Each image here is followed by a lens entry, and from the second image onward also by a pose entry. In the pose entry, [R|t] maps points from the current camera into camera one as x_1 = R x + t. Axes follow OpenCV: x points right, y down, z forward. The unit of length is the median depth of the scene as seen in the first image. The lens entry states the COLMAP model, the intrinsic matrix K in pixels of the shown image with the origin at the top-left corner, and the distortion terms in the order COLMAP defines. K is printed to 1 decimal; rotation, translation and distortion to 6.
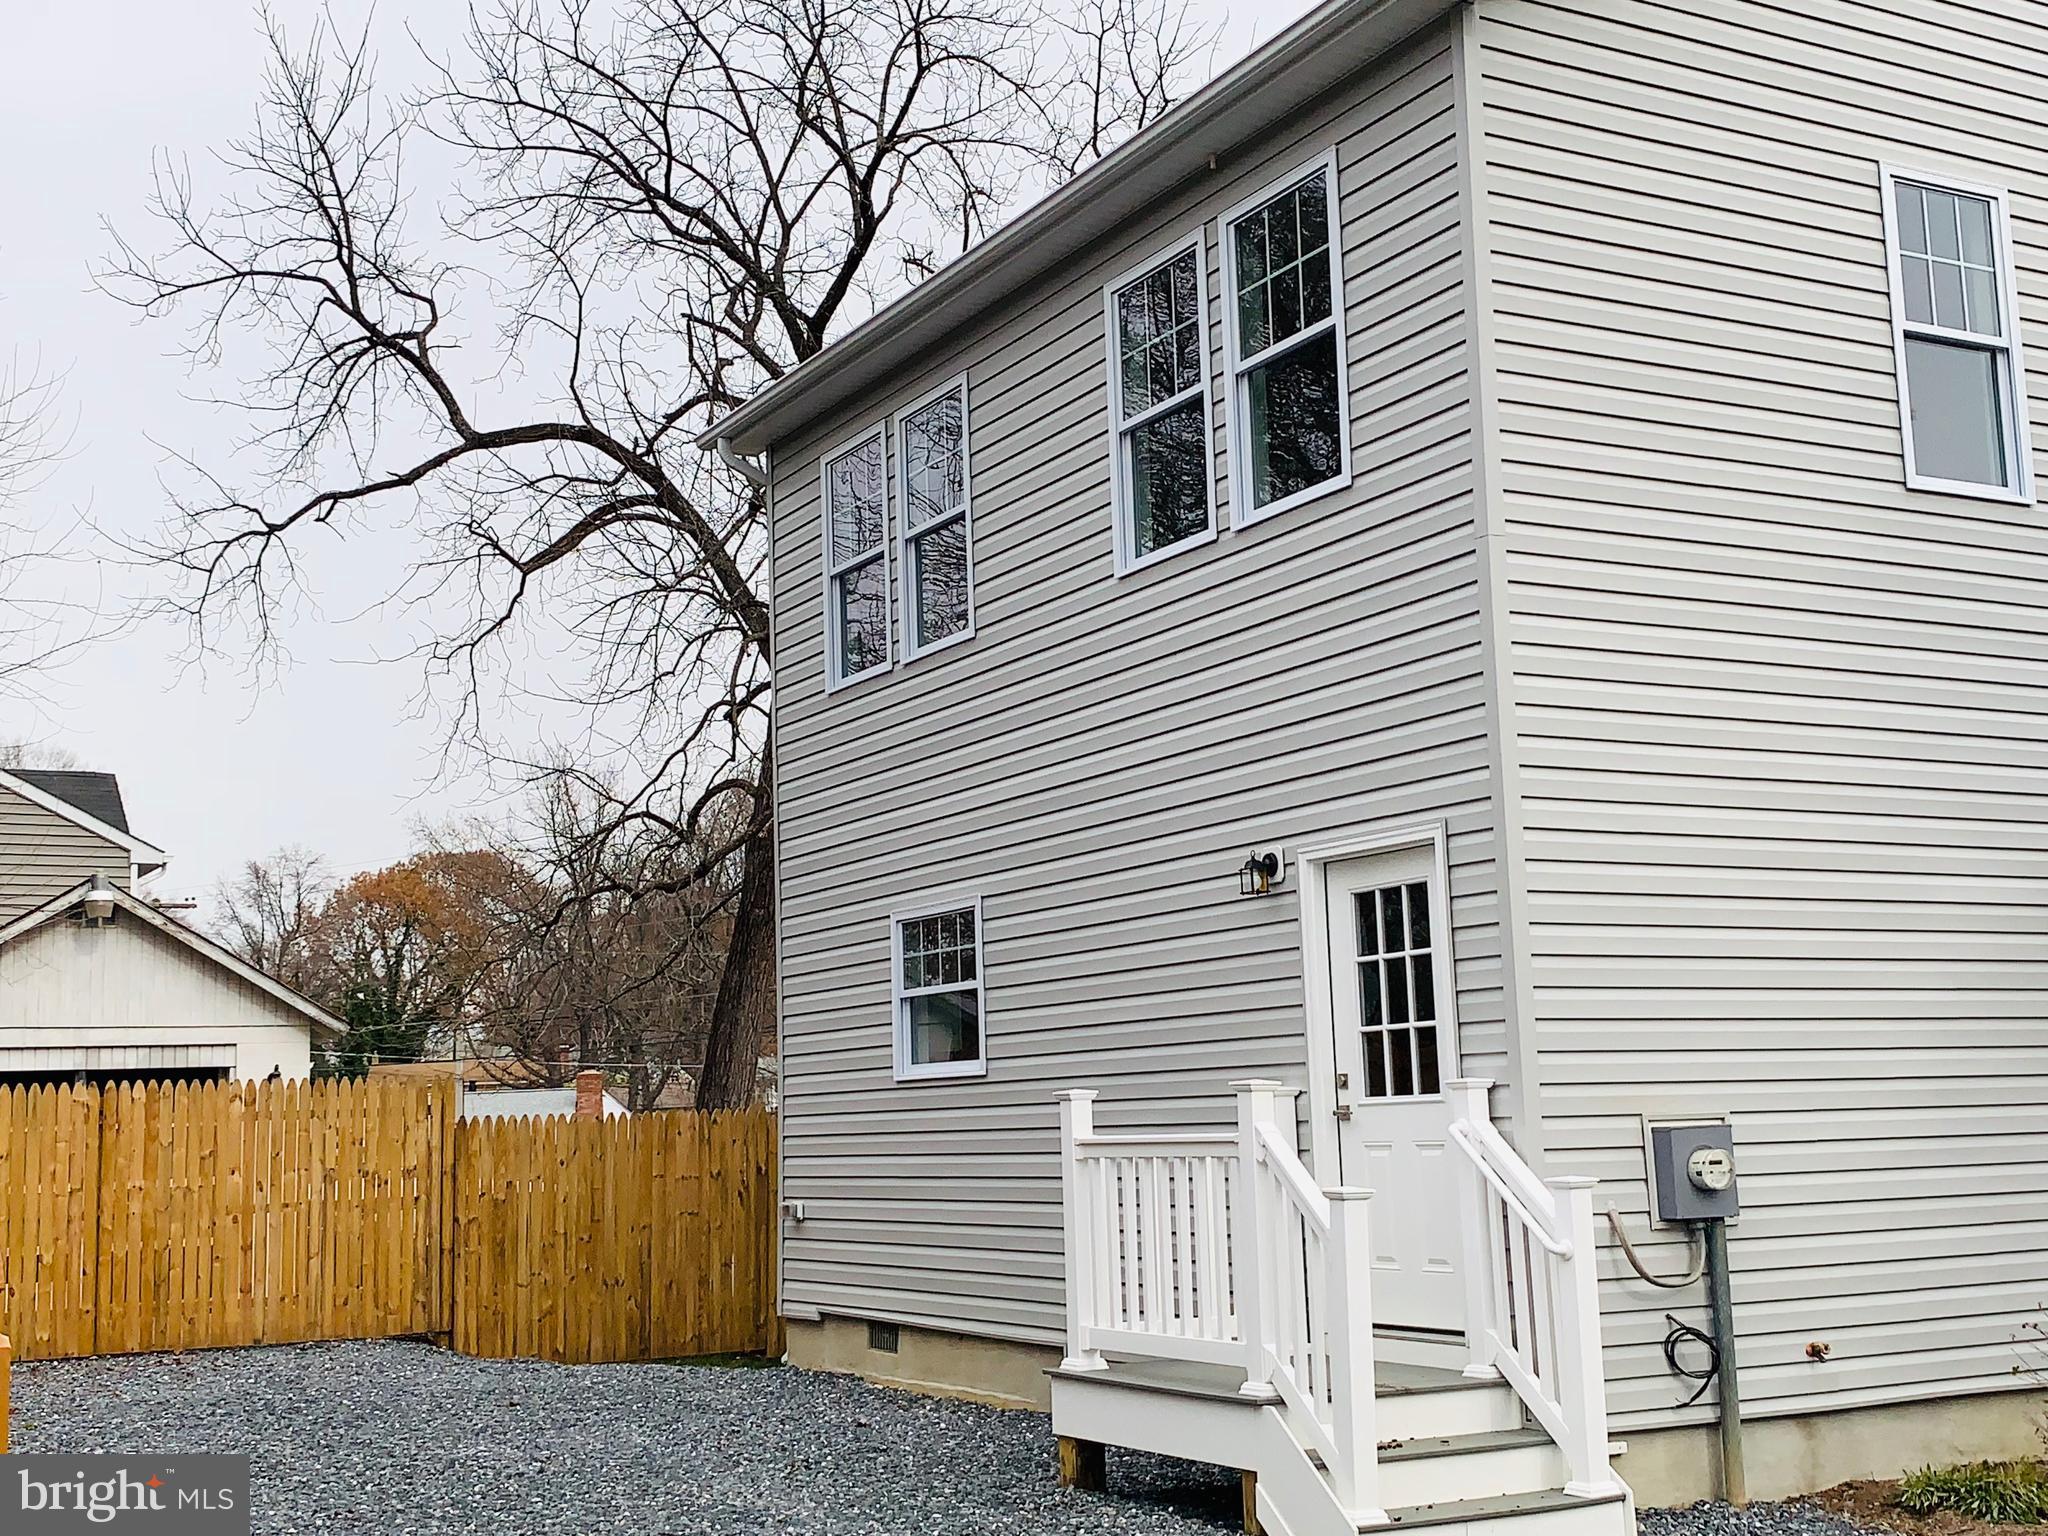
lens RADIAL K [[2500.8, 0, 1024.7], [0, 2500.8, 773.2], [0, 0, 1]] dist [0.043437, 0.000000]
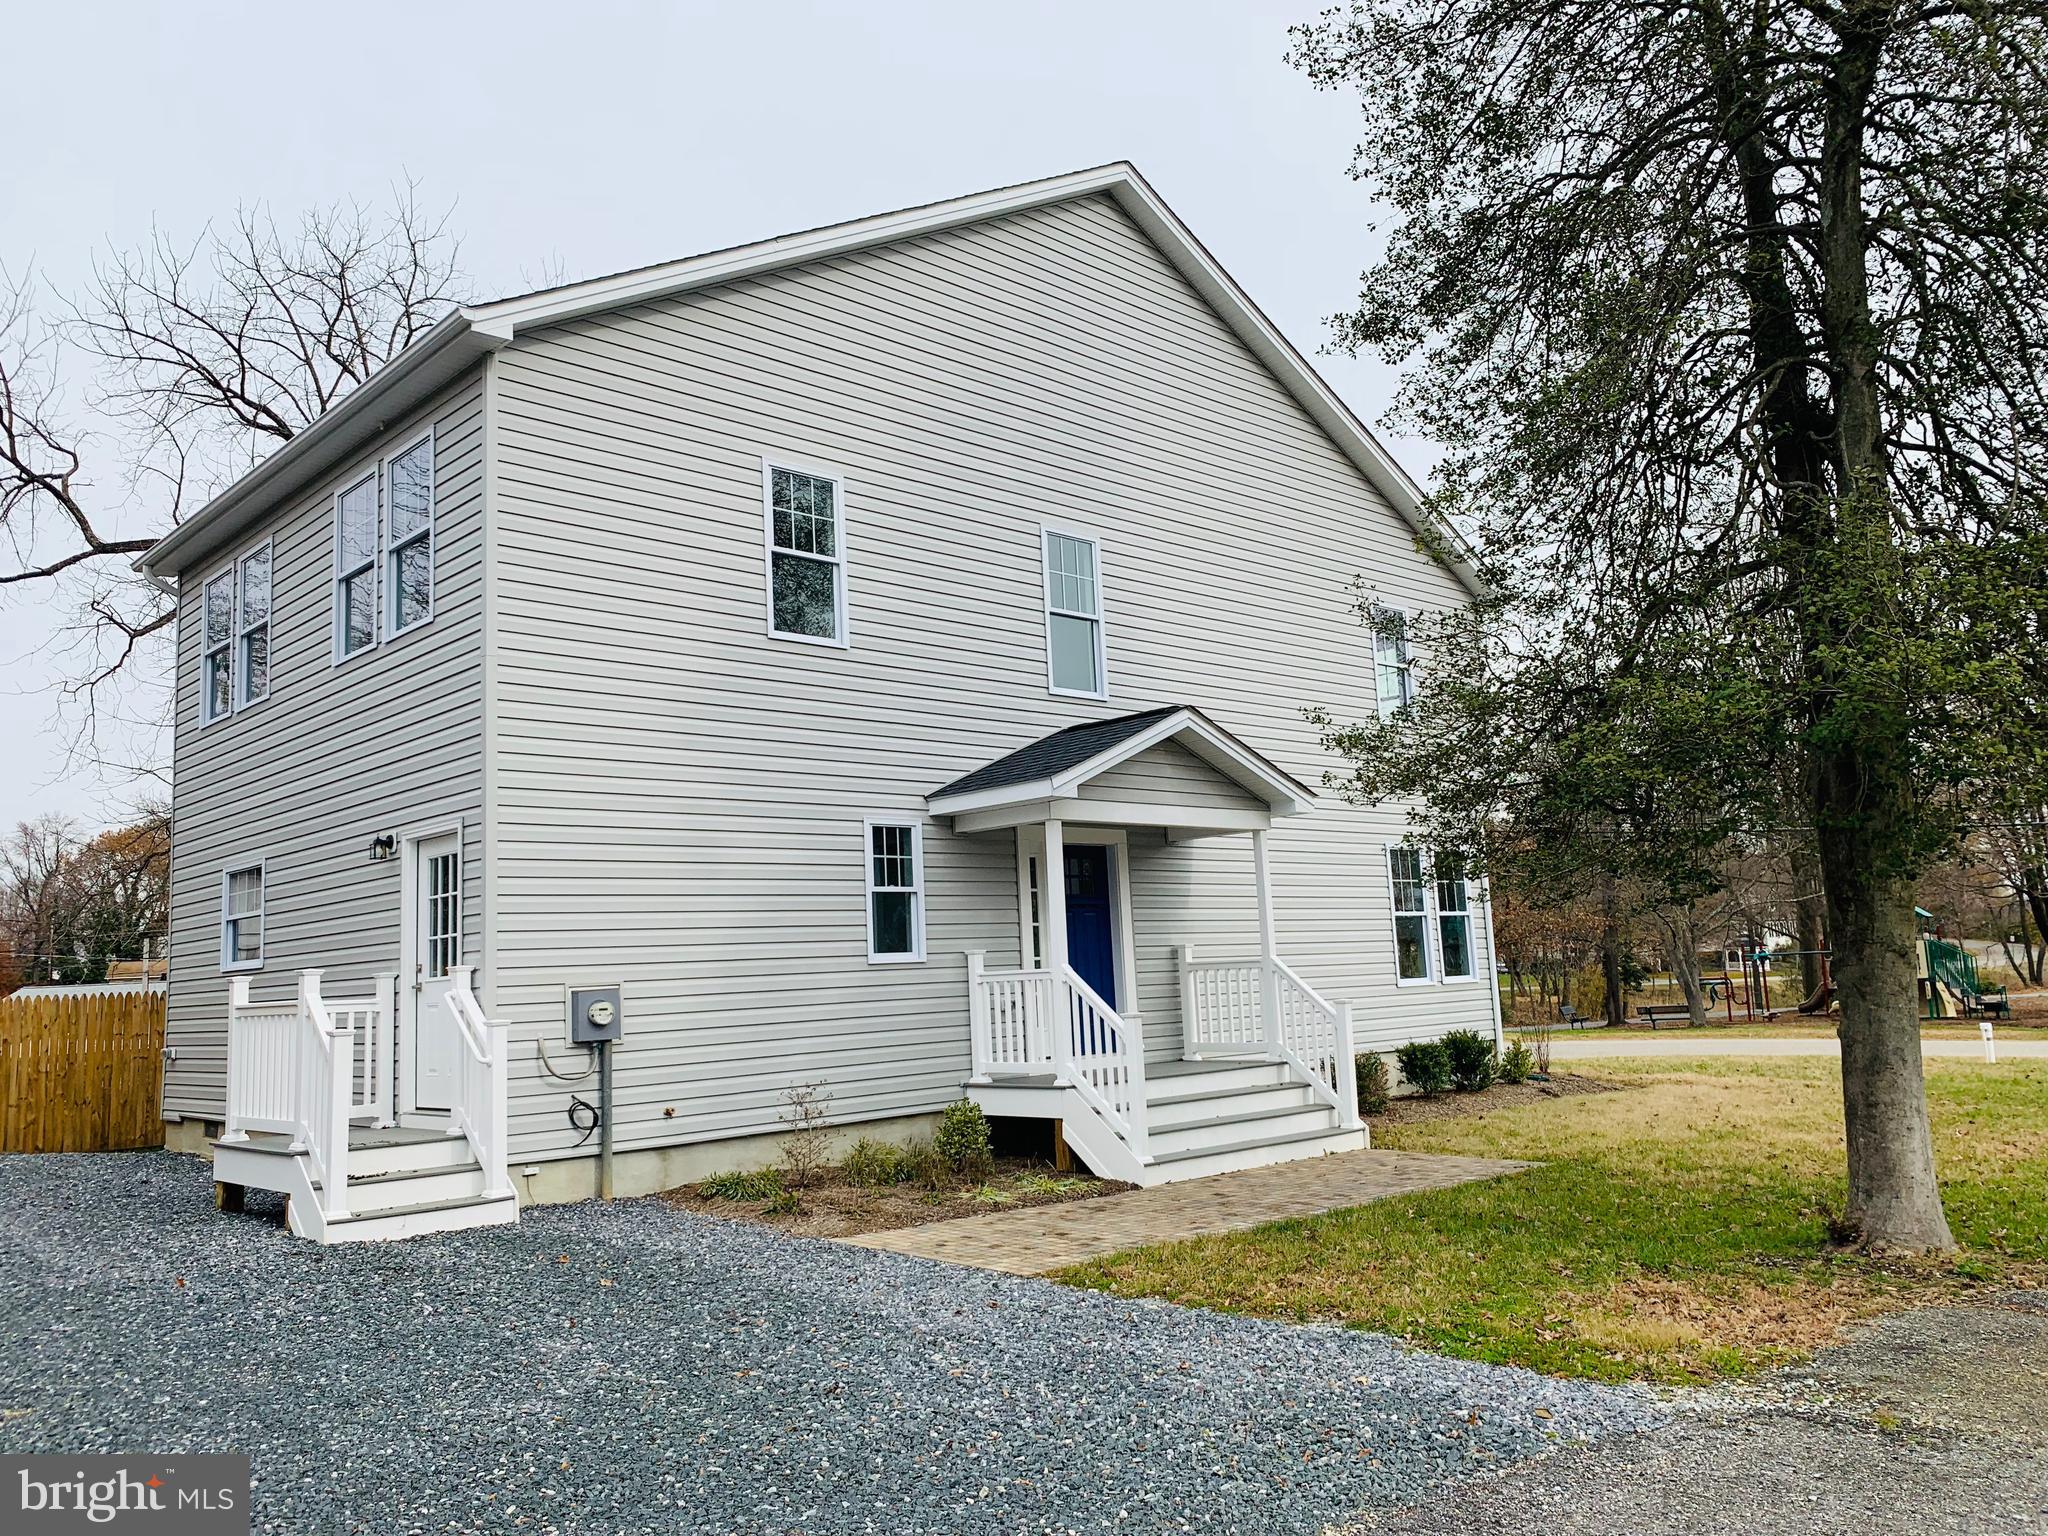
lens RADIAL K [[1558.0, 0, 1026.7], [0, 1558.0, 755.7], [0, 0, 1]] dist [0.023194, -0.053462]
pose [[0.966473, 0.021097, 0.255898, 0.236311], [-0.018126, 0.999738, -0.013965, -0.014446], [-0.256126, 0.008859, 0.966603, -0.136498]]
